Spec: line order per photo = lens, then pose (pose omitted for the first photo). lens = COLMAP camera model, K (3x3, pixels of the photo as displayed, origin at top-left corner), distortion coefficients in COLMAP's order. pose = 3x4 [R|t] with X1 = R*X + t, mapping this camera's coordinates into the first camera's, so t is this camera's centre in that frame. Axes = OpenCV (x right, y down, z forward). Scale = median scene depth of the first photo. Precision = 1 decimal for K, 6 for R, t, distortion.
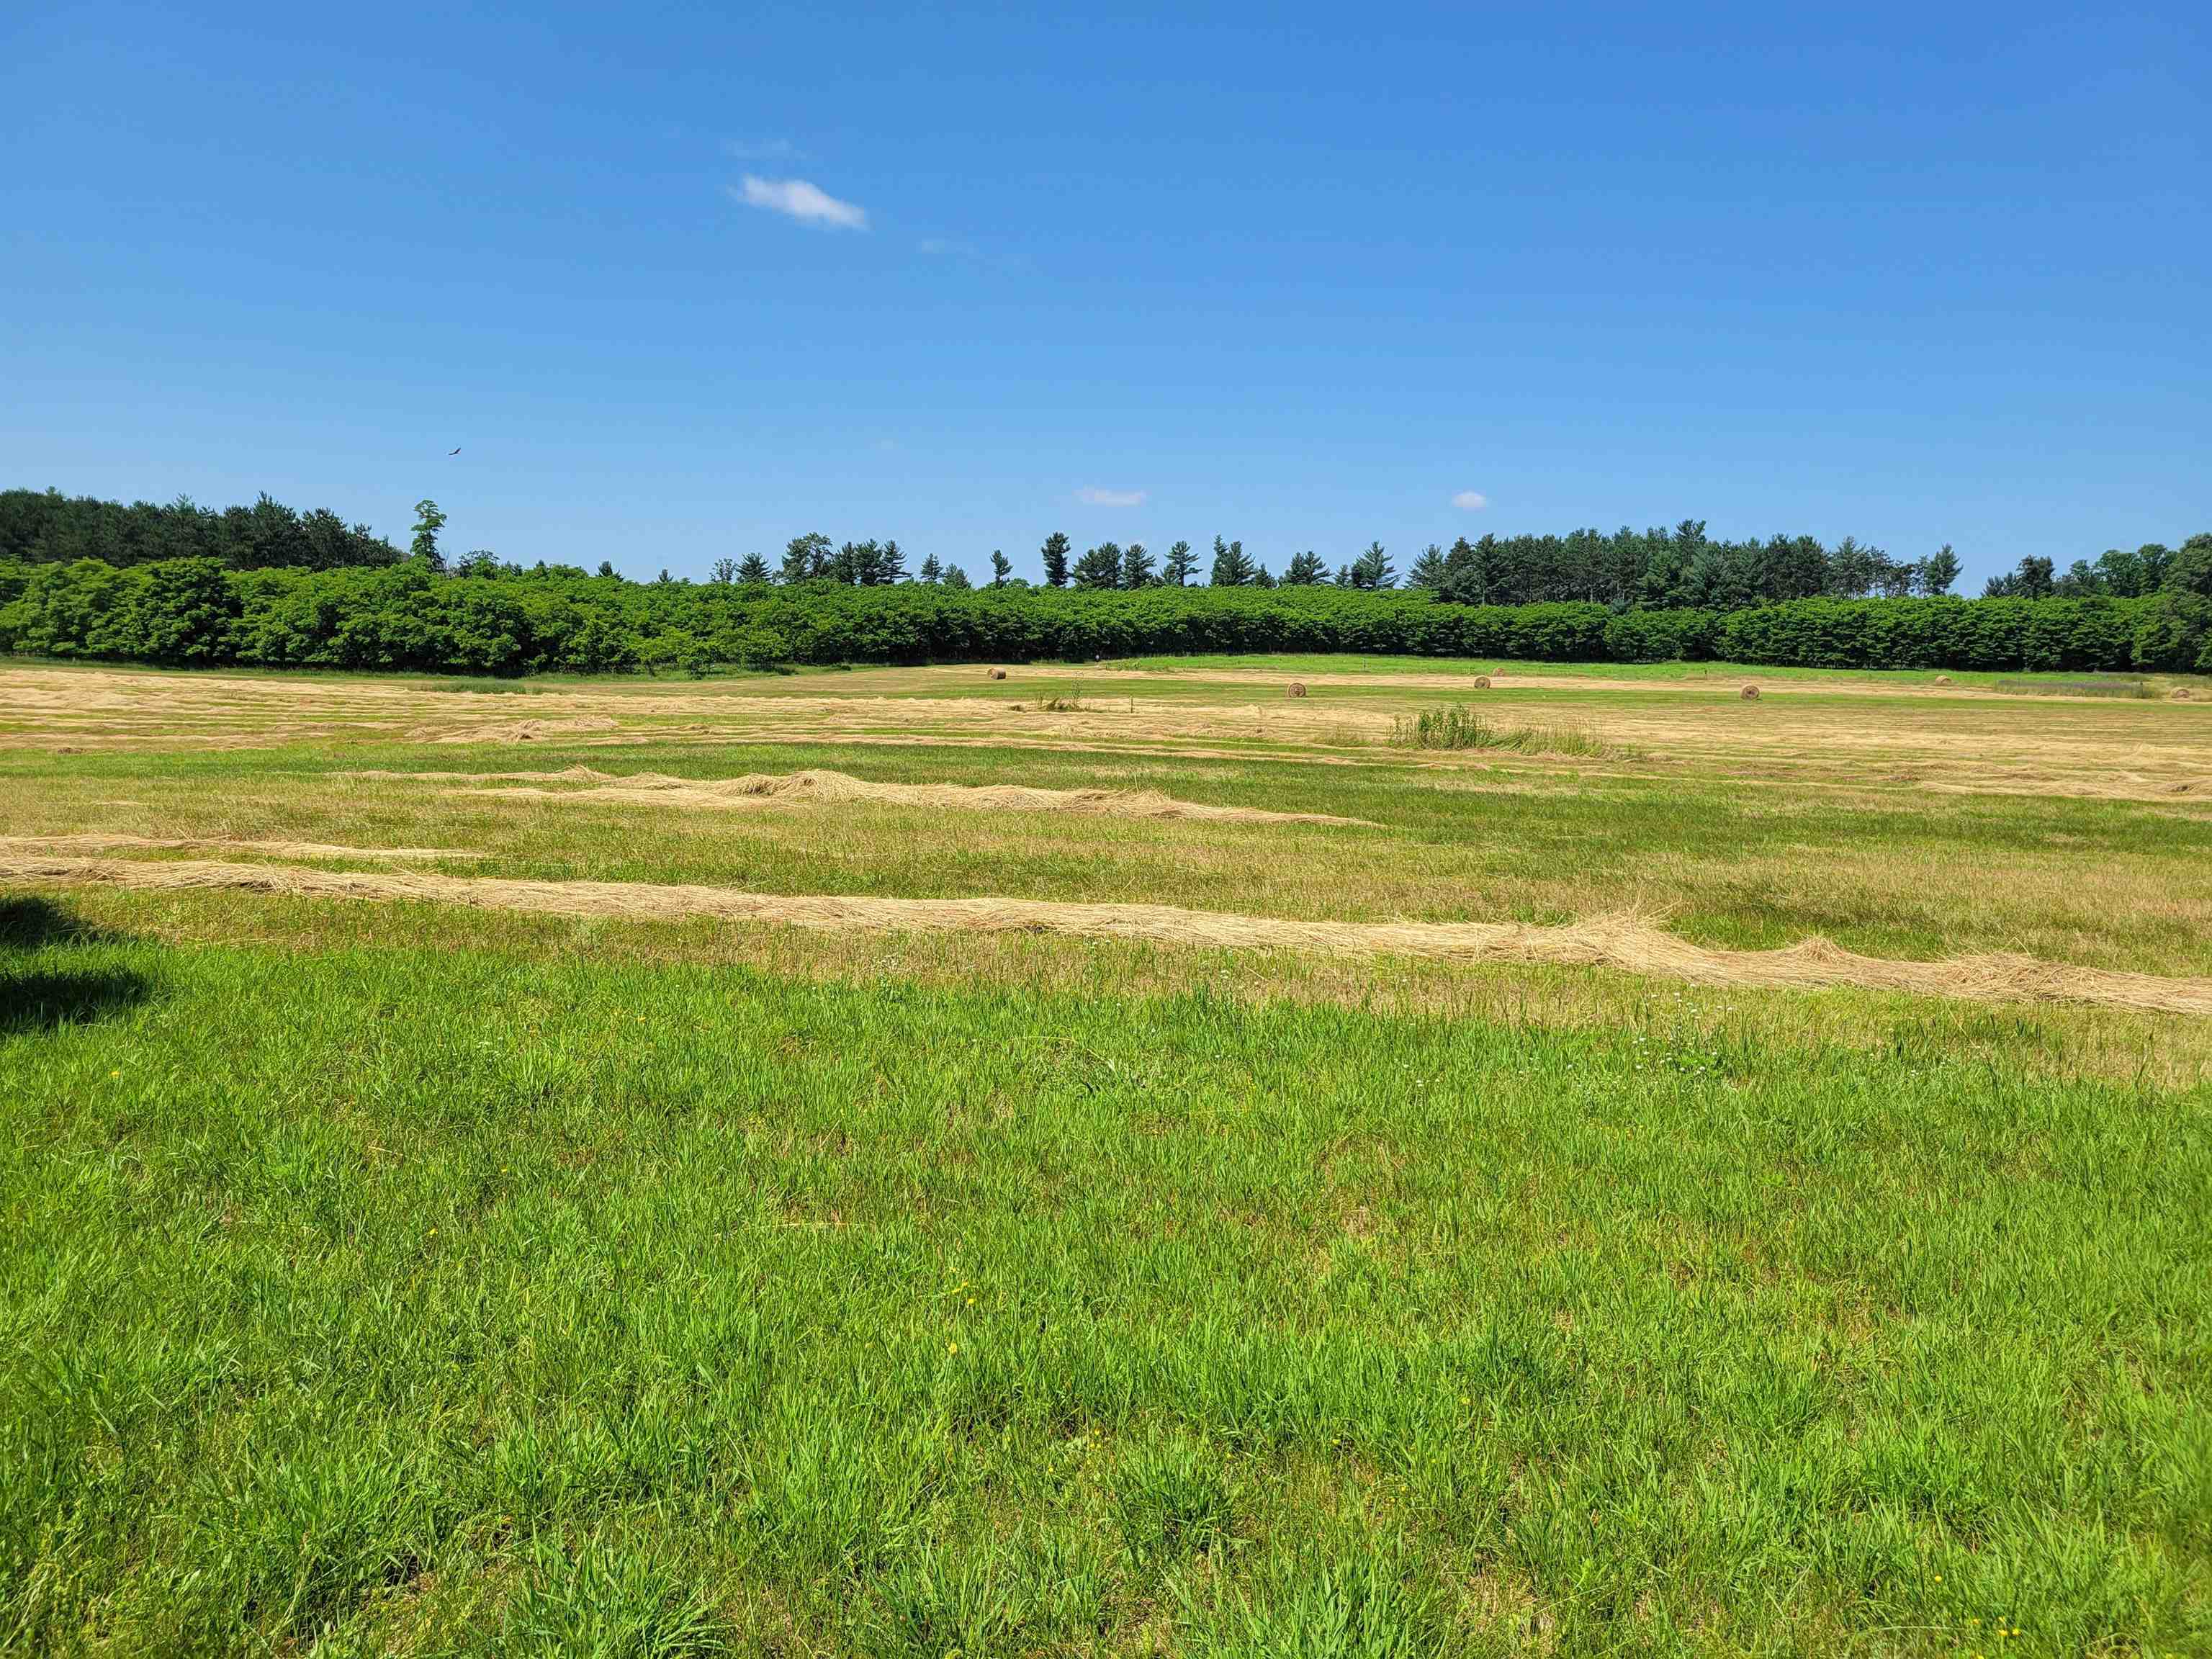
lens RADIAL K [[1694.0, 0, 1106.0], [0, 1694.0, 829.5], [0, 0, 1]] dist [0.054156, -0.043024]
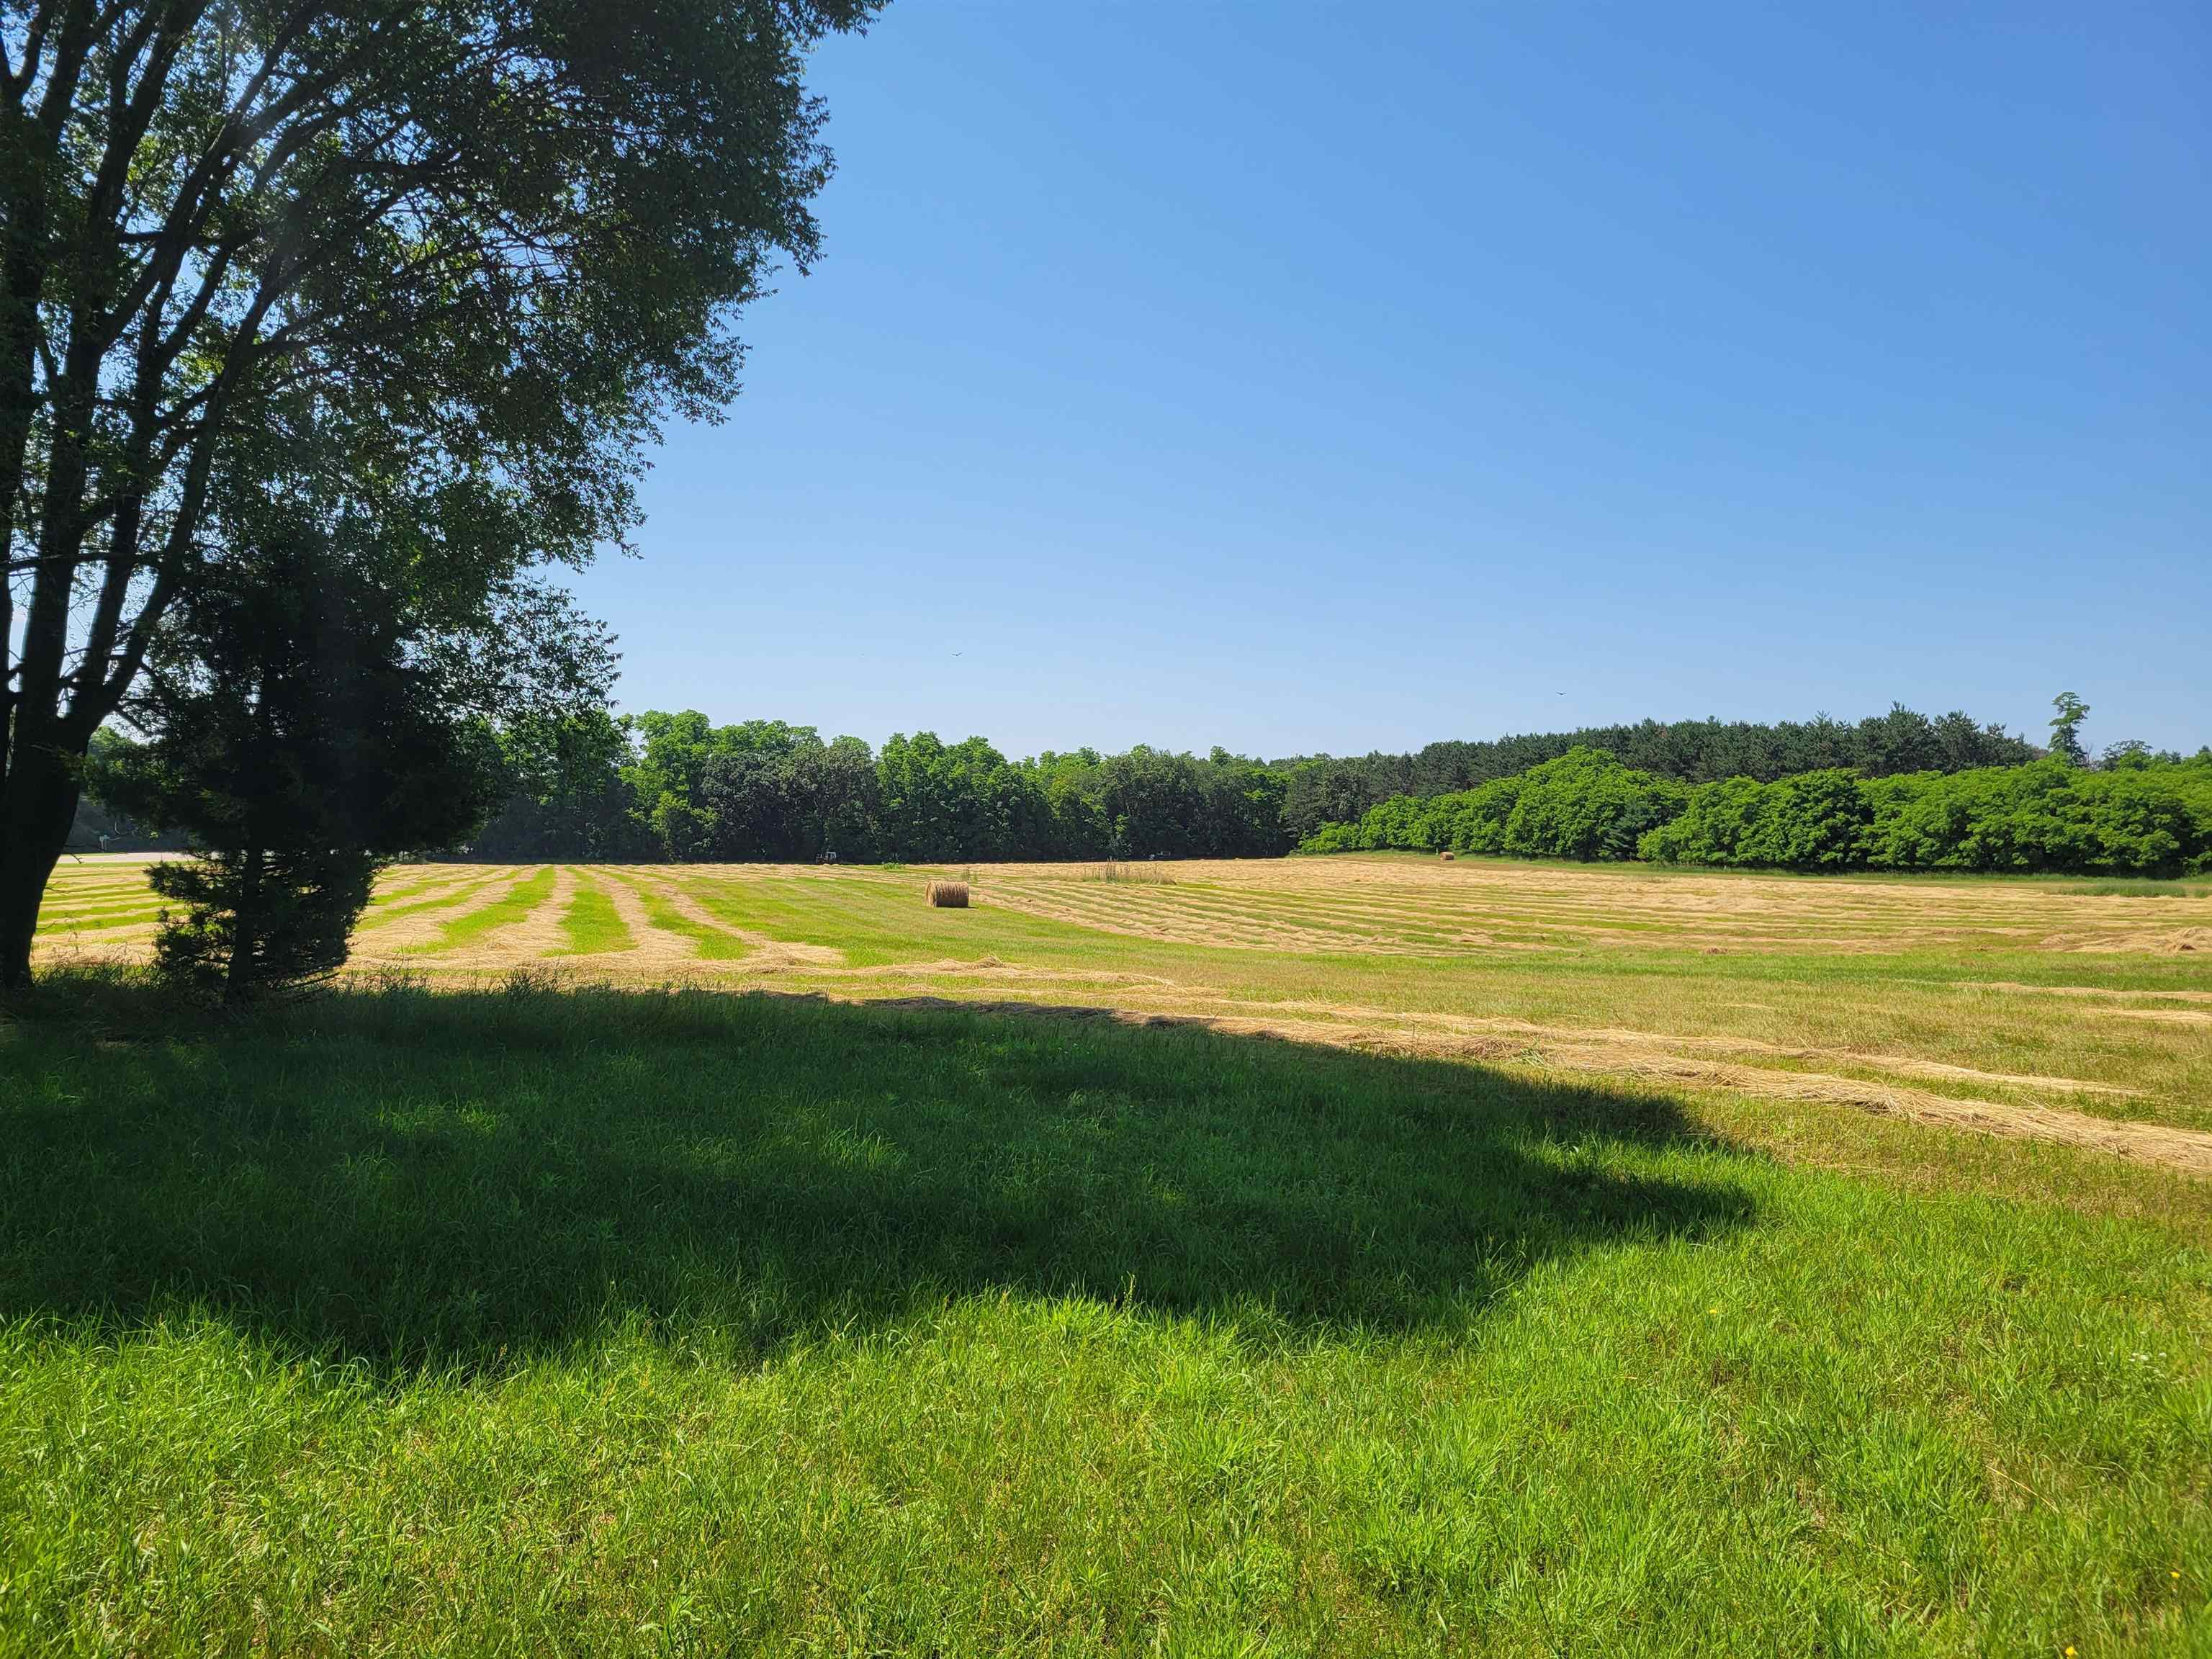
lens RADIAL K [[1694.0, 0, 1106.0], [0, 1694.0, 829.5], [0, 0, 1]] dist [0.054156, -0.043024]
pose [[0.631519, -0.035846, -0.774531, -0.050201], [-0.056182, 0.994190, -0.091820, -0.018164], [0.773322, 0.101500, 0.625836, 0.129976]]
